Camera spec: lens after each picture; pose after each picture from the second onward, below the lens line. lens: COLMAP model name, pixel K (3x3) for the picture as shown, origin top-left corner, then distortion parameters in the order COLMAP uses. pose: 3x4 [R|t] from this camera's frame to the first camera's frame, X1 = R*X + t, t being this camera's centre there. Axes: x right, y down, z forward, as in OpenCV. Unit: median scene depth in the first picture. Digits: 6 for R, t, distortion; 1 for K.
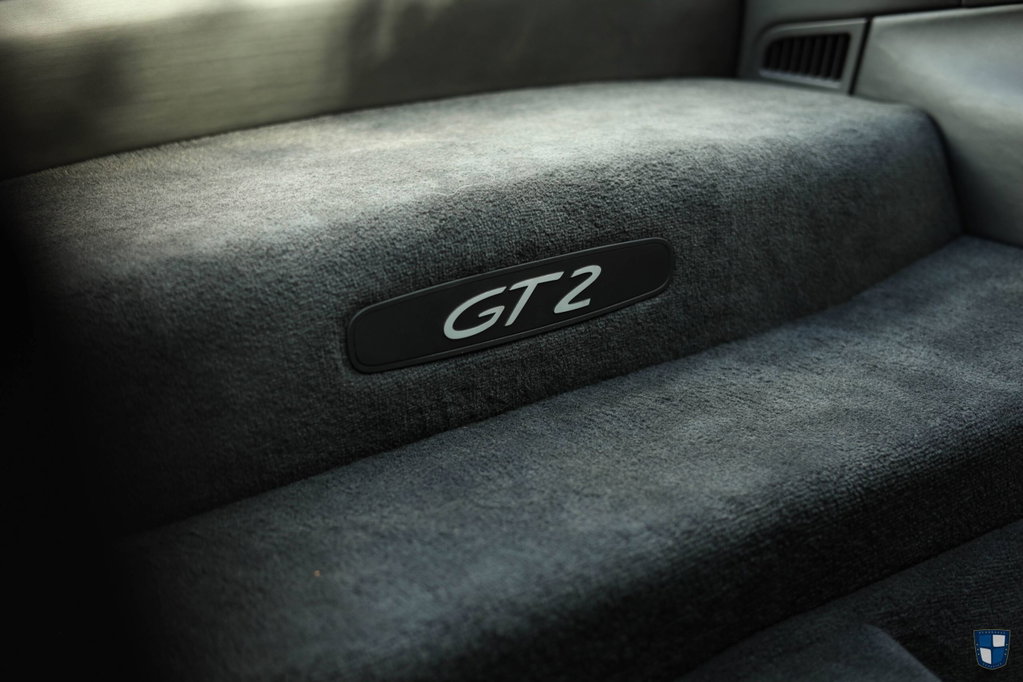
lens RADIAL K [[1571.9, 0, 510.7], [0, 1571.9, 340.9], [0, 0, 1]] dist [0.005332, 0.000000]
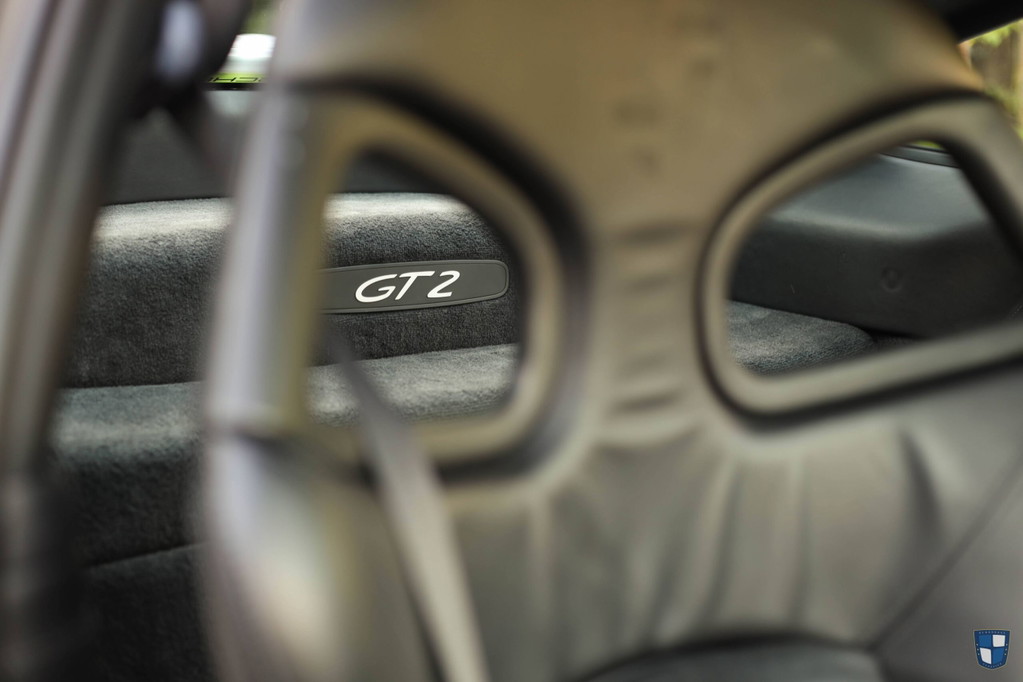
lens RADIAL K [[1571.9, 0, 512.1], [0, 1571.9, 341.2], [0, 0, 1]] dist [0.005332, 0.000000]
pose [[0.998623, 0.051744, 0.008687, 0.107507], [-0.049591, 0.984916, -0.165772, 0.302727], [-0.017134, 0.165113, 0.986126, -0.599742]]
